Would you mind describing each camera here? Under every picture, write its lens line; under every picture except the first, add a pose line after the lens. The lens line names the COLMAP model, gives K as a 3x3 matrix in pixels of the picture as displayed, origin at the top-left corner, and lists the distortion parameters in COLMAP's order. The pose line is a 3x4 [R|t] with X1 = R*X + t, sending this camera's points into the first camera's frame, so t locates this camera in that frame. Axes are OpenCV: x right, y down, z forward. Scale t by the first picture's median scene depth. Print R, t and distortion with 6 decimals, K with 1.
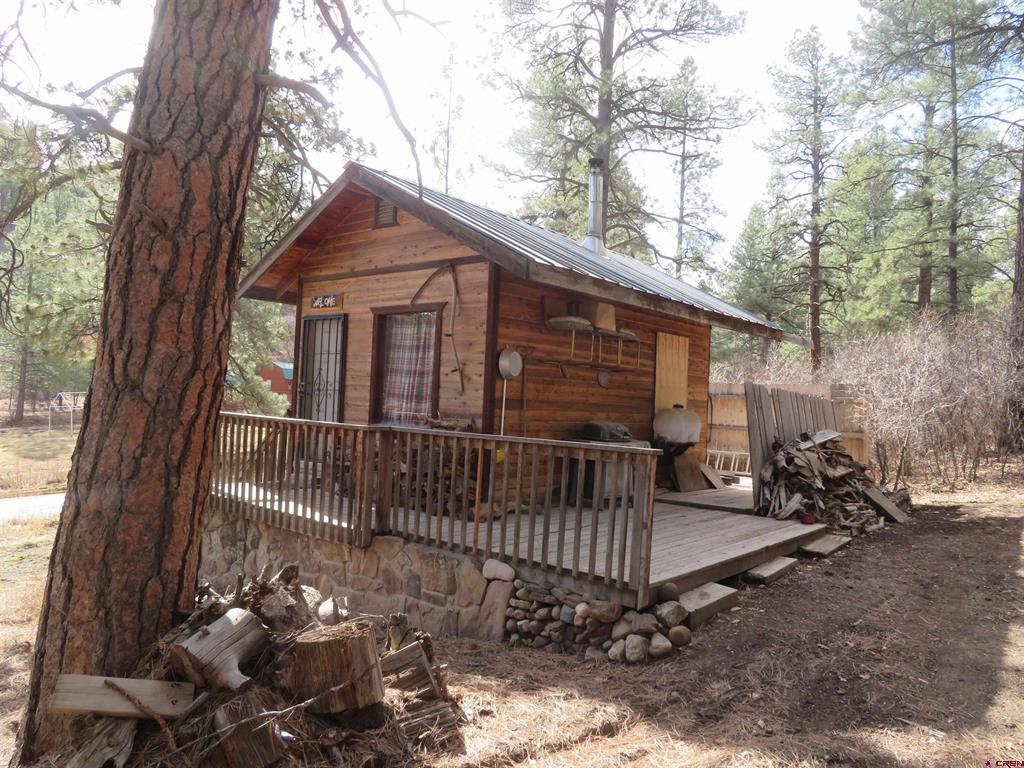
lens RADIAL K [[730.9, 0, 512.0], [0, 730.9, 384.0], [0, 0, 1]] dist [-0.011907, 0.003574]
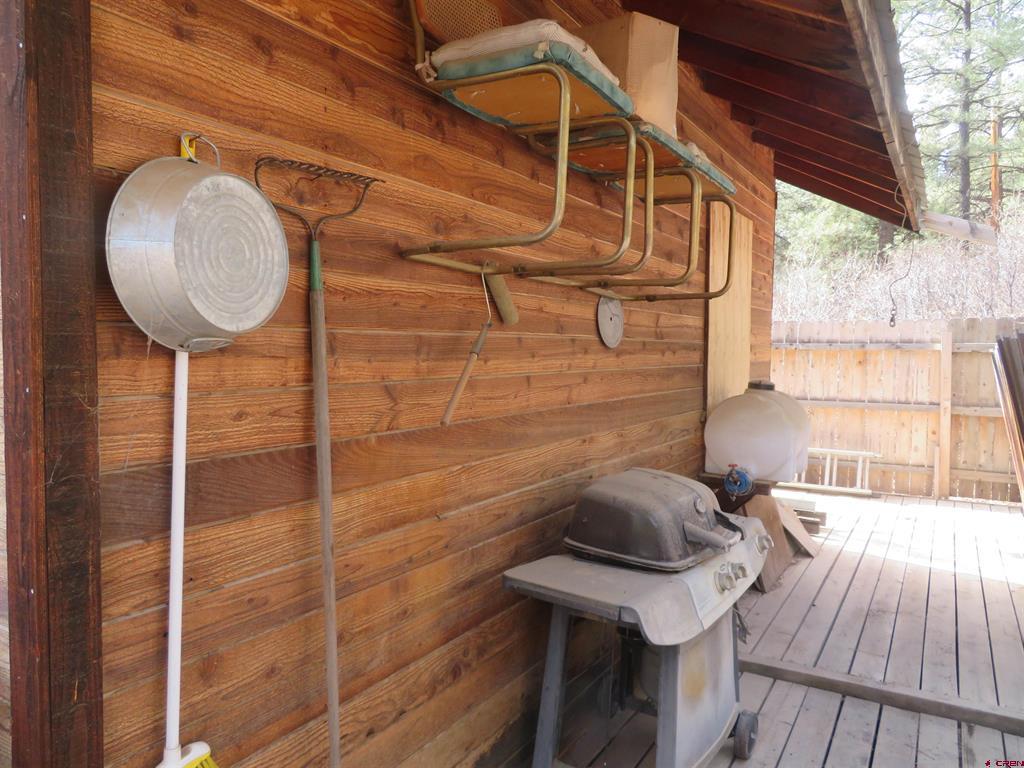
lens RADIAL K [[730.9, 0, 512.0], [0, 730.9, 384.0], [0, 0, 1]] dist [-0.011907, 0.003574]
pose [[0.985926, -0.042799, 0.161610, 0.035641], [0.029356, 0.995977, 0.084670, -0.010436], [-0.164583, -0.078734, 0.983216, 0.783718]]
